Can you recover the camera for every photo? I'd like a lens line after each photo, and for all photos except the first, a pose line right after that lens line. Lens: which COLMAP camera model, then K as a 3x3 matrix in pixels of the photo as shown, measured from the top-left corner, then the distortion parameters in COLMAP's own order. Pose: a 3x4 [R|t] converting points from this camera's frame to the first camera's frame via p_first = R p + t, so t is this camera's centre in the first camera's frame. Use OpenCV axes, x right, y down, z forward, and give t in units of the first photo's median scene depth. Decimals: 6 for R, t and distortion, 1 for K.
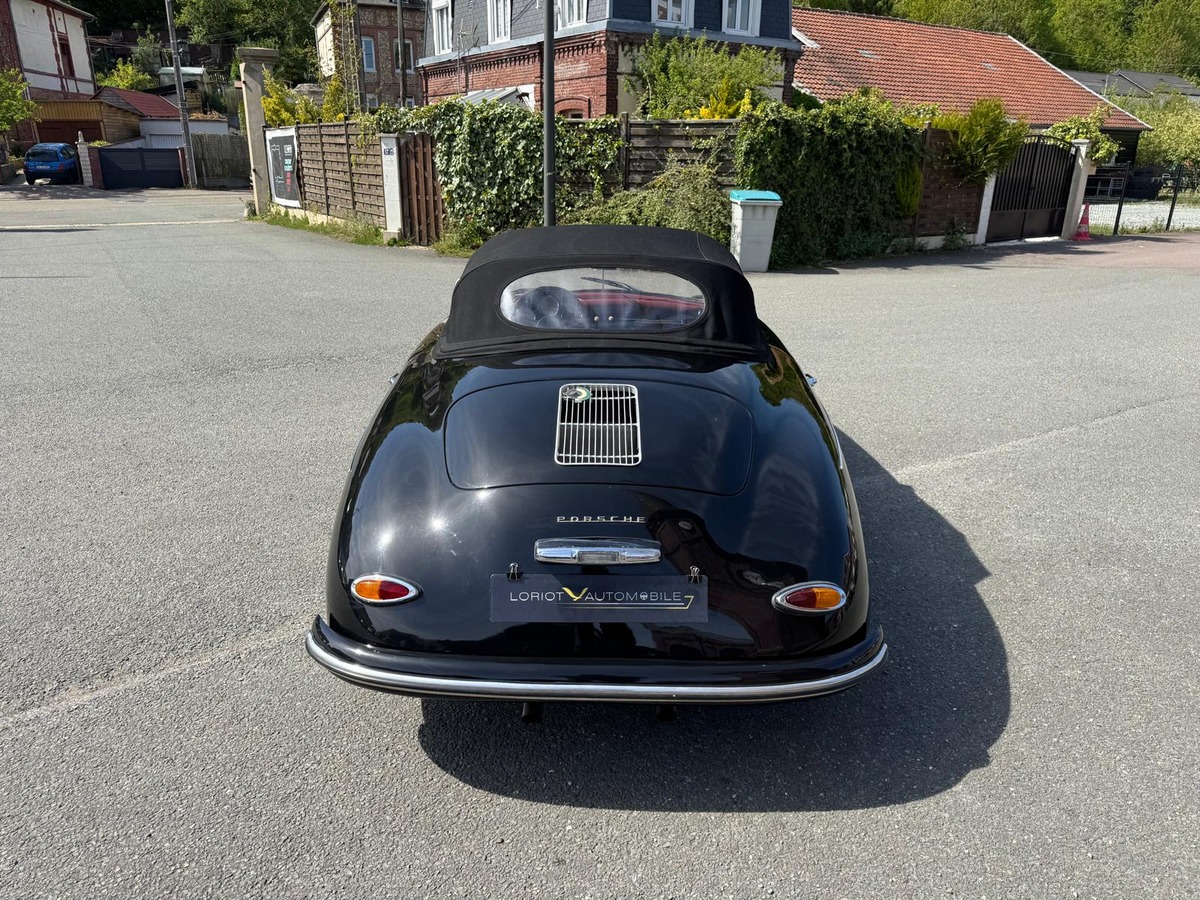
lens RADIAL K [[834.4, 0, 598.9], [0, 834.4, 458.9], [0, 0, 1]] dist [0.039216, -0.057476]
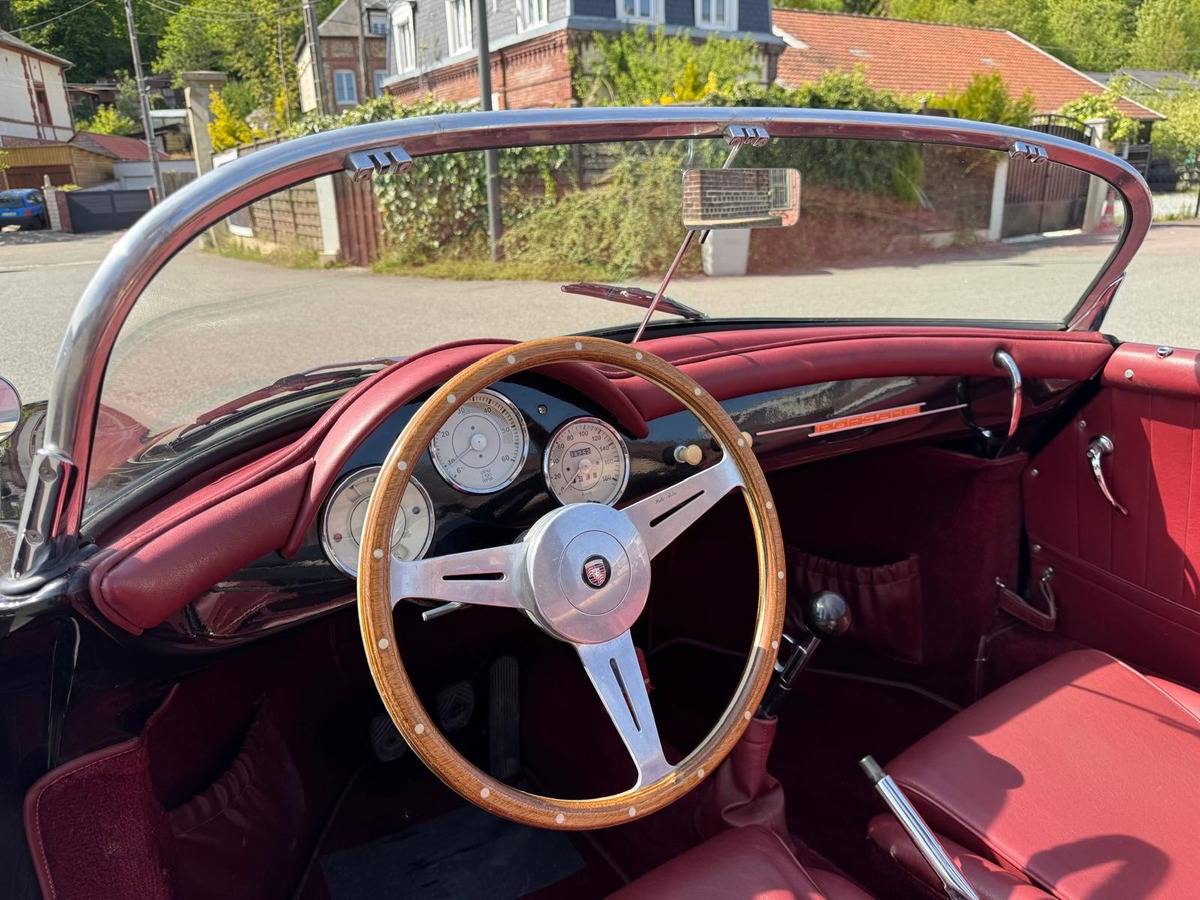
lens RADIAL K [[850.4, 0, 597.3], [0, 850.4, 461.3], [0, 0, 1]] dist [0.051435, -0.070728]
pose [[0.998953, -0.041854, -0.018480, 0.049128], [0.041179, 0.998521, -0.035503, -0.005737], [0.019939, 0.034705, 0.999199, 0.107115]]
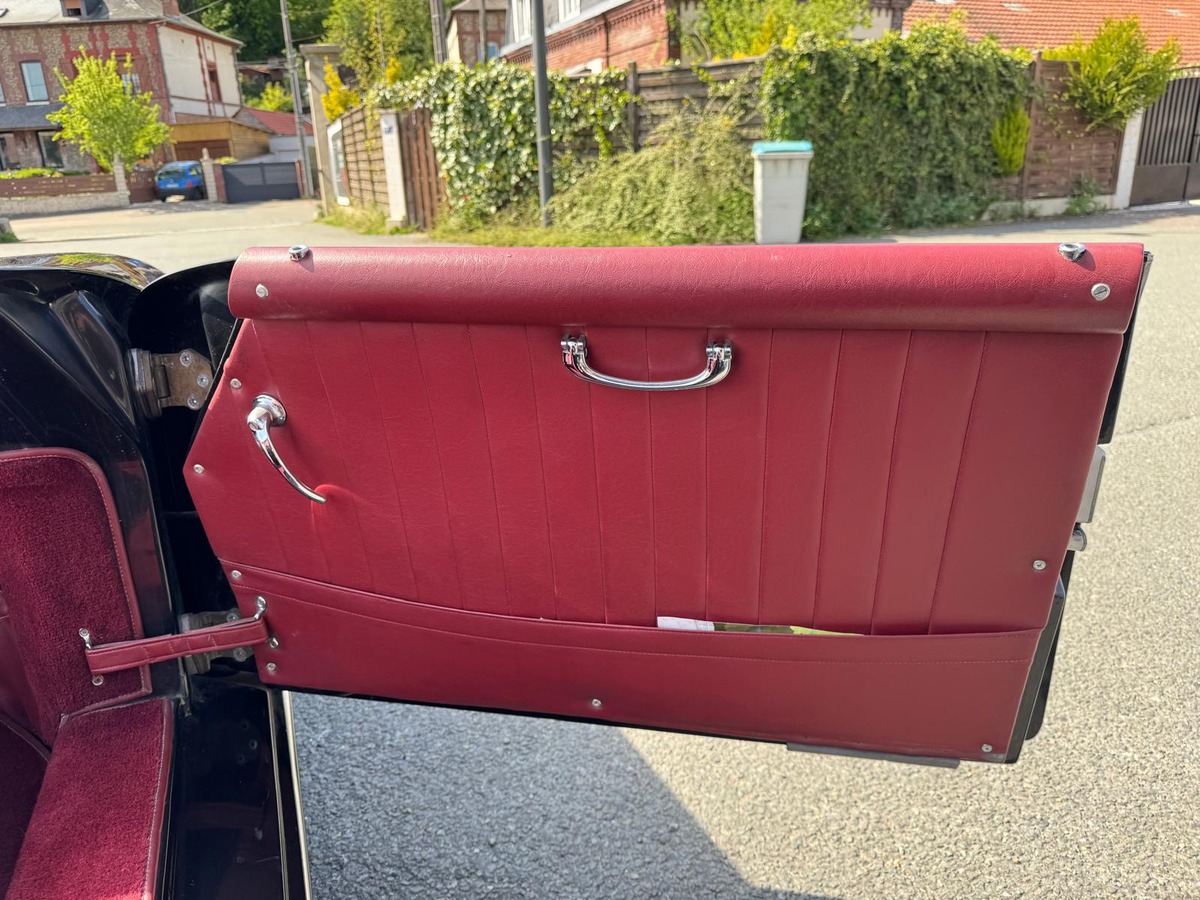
lens RADIAL K [[857.4, 0, 587.1], [0, 857.4, 456.9], [0, 0, 1]] dist [0.000560, -0.006111]
pose [[0.981747, 0.011769, -0.189828, 0.138626], [-0.014614, 0.999801, -0.013598, -0.006339], [0.189630, 0.016124, 0.981723, 0.144650]]
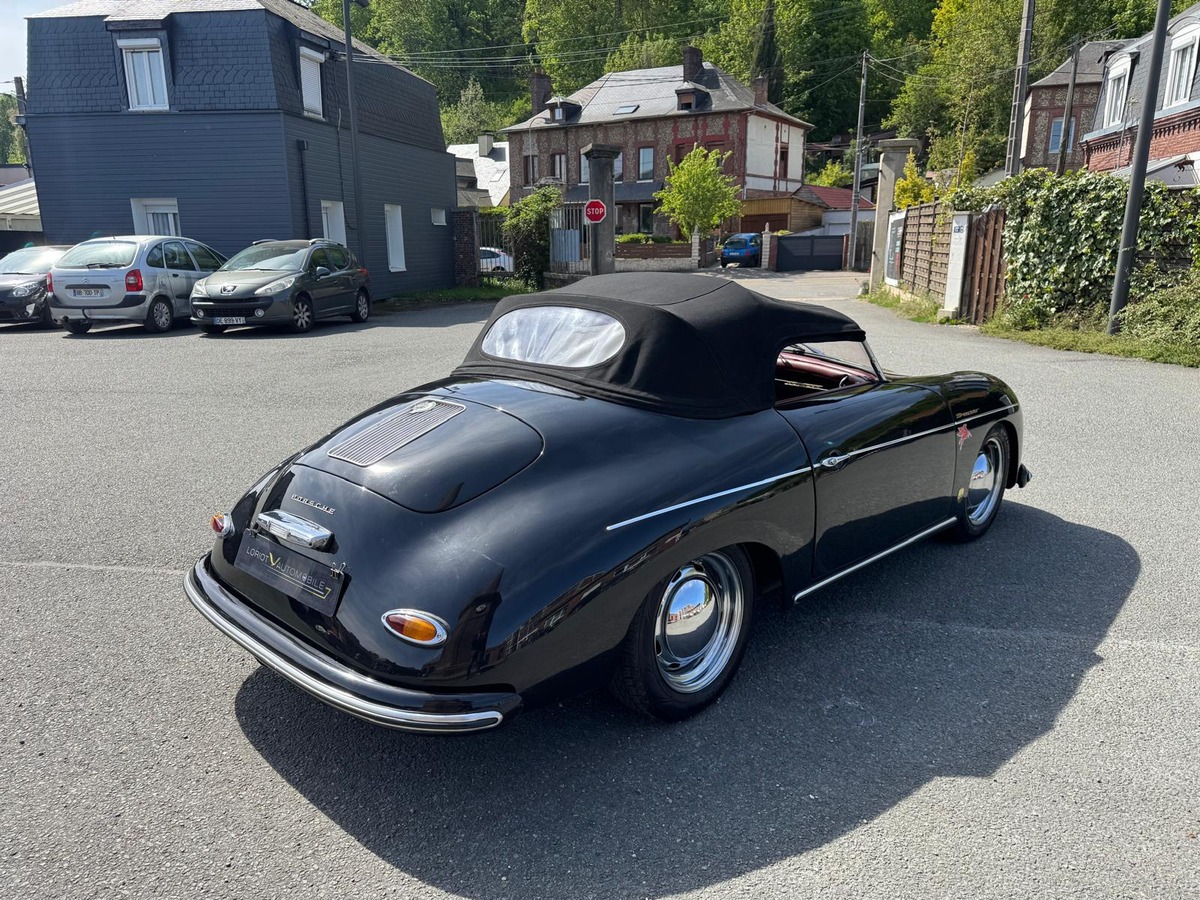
lens RADIAL K [[830.2, 0, 595.8], [0, 830.2, 455.8], [0, 0, 1]] dist [0.067844, -0.070322]
pose [[0.723009, 0.158418, -0.672430, 0.145304], [-0.223749, 0.974585, -0.010976, -0.004828], [0.653601, 0.158391, 0.740079, 0.042684]]
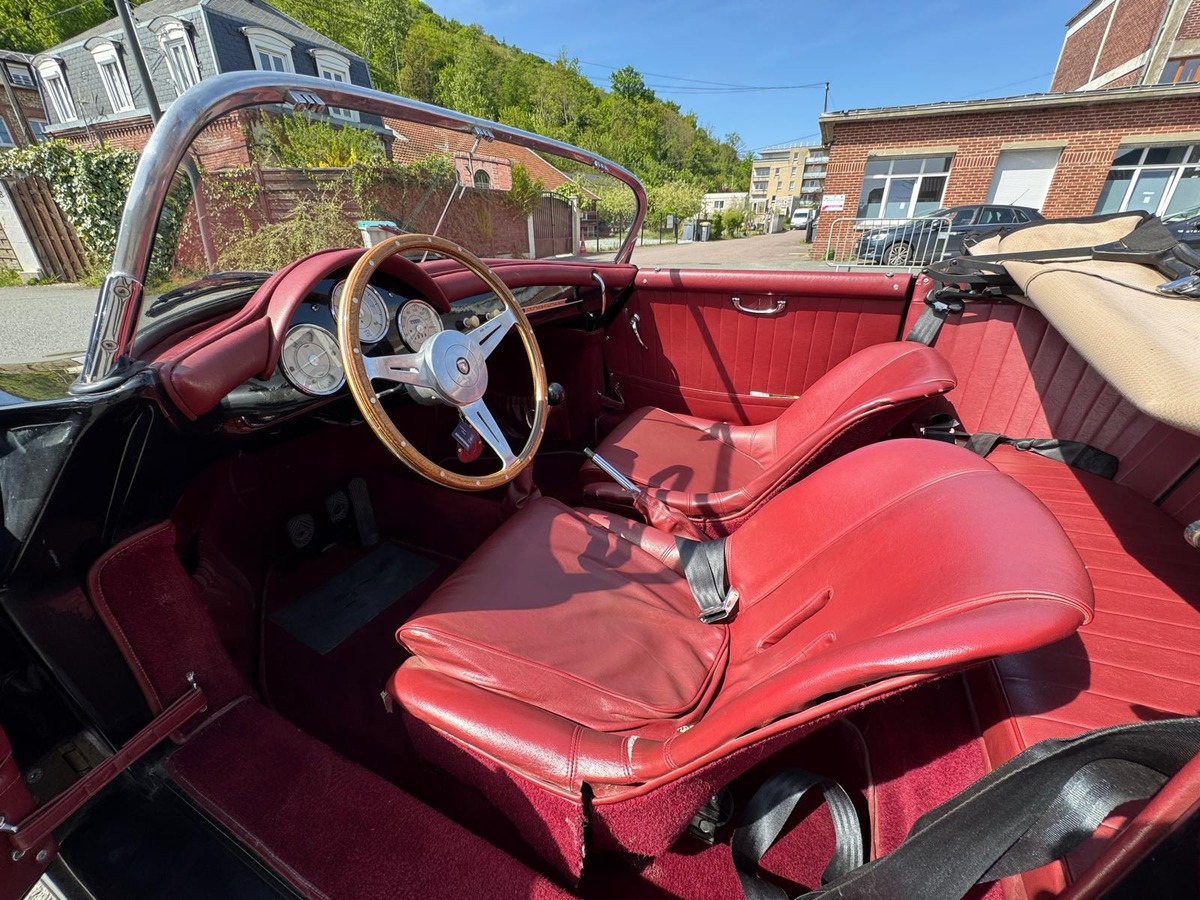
lens RADIAL K [[478.0, 0, 596.2], [0, 478.0, 443.2], [0, 0, 1]] dist [0.016447, -0.004657]
pose [[0.853749, -0.234416, 0.464932, 0.035275], [0.195081, 0.971892, 0.131796, 0.002343], [-0.482759, -0.021821, 0.875481, 0.103671]]
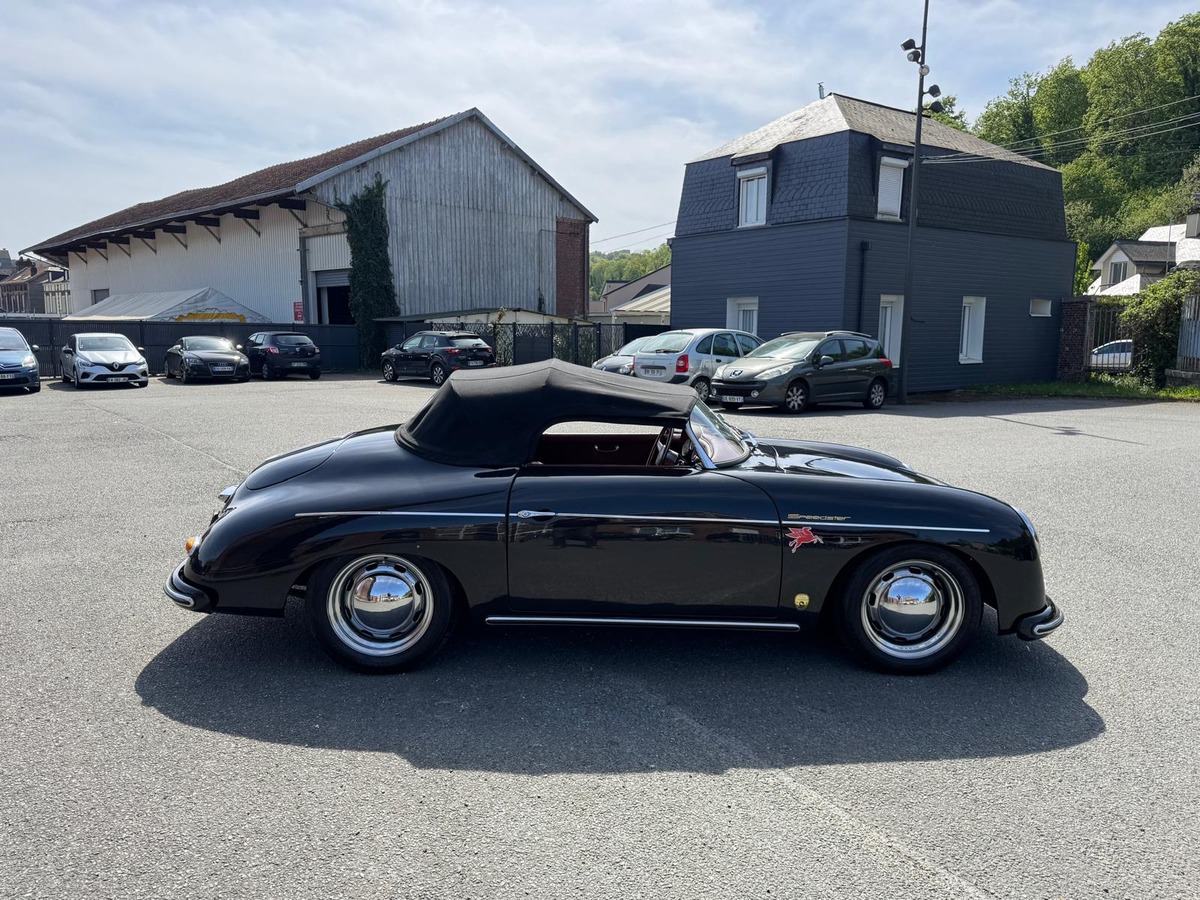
lens RADIAL K [[834.4, 0, 598.9], [0, 834.4, 458.9], [0, 0, 1]] dist [0.039216, -0.057476]
pose [[0.054503, 0.140576, -0.988569, 0.282054], [-0.346022, 0.931353, 0.113363, -0.065729], [0.936642, 0.335888, 0.099404, 0.212821]]
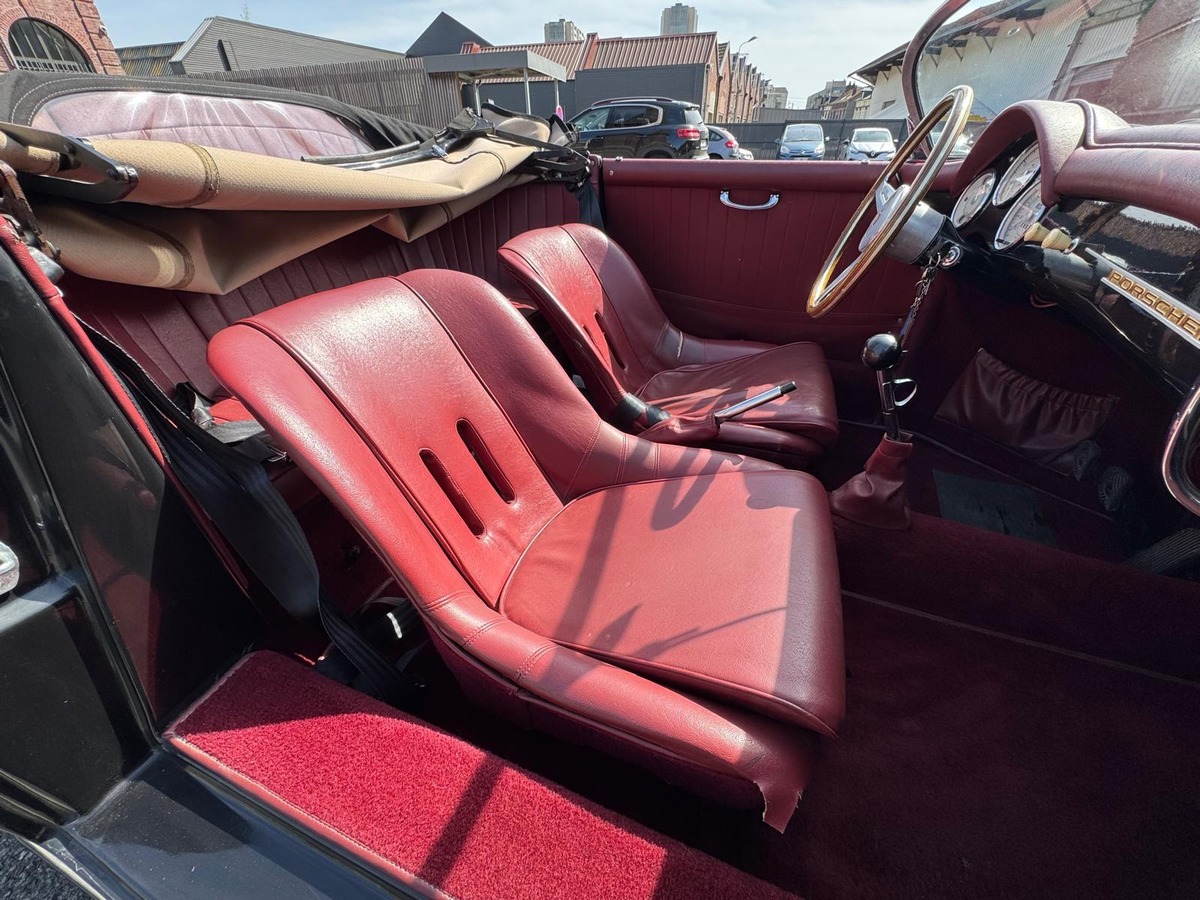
lens RADIAL K [[478.9, 0, 598.5], [0, 478.9, 449.5], [0, 0, 1]] dist [-0.001852, -0.000210]
pose [[-0.805903, 0.318187, -0.499277, 0.109040], [-0.205208, 0.640907, 0.739681, -0.018504], [0.555347, 0.698567, -0.451214, 0.179010]]
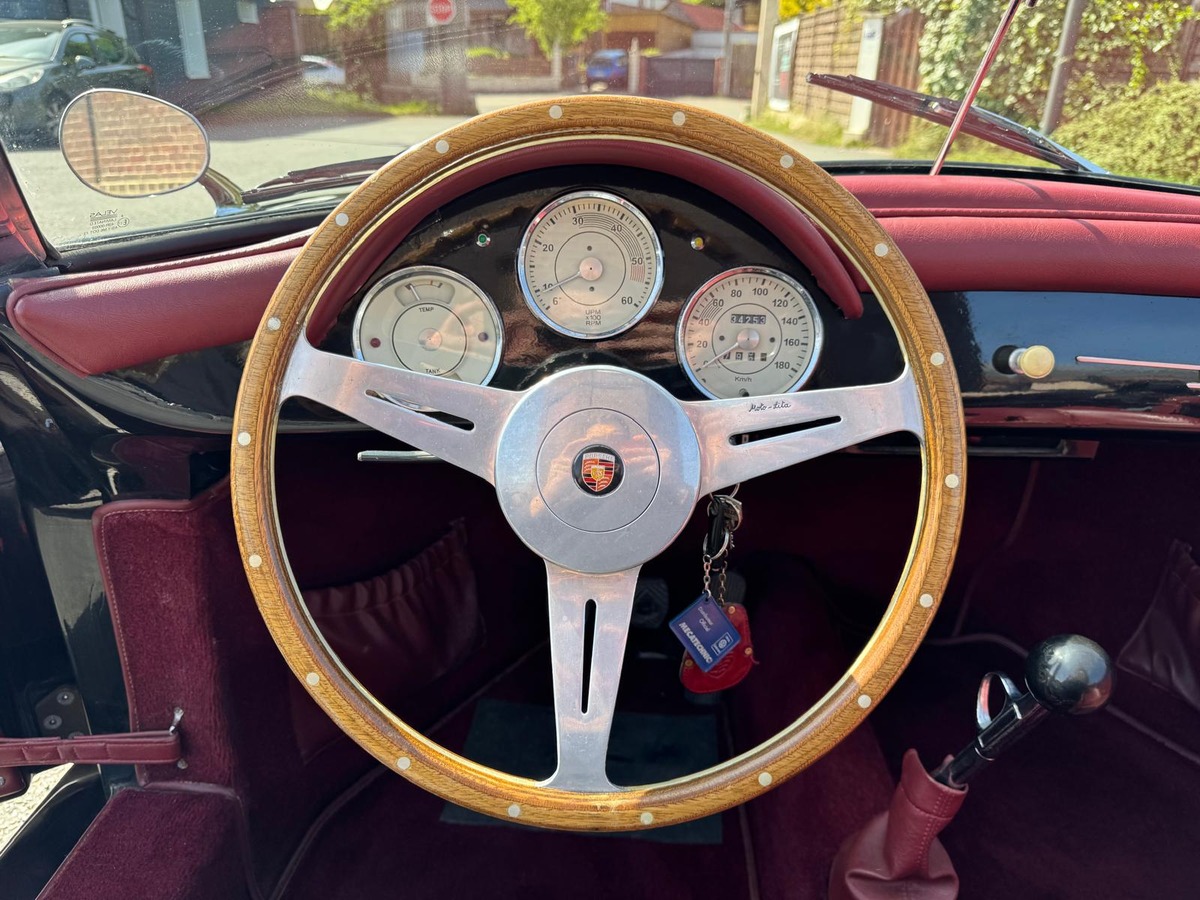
lens RADIAL K [[870.1, 0, 594.5], [0, 870.1, 419.0], [0, 0, 1]] dist [0.006522, -0.009330]
pose [[0.824703, 0.222031, -0.520161, 0.062907], [-0.209377, 0.974230, 0.083888, -0.005752], [0.525382, 0.039727, 0.849939, 0.126098]]
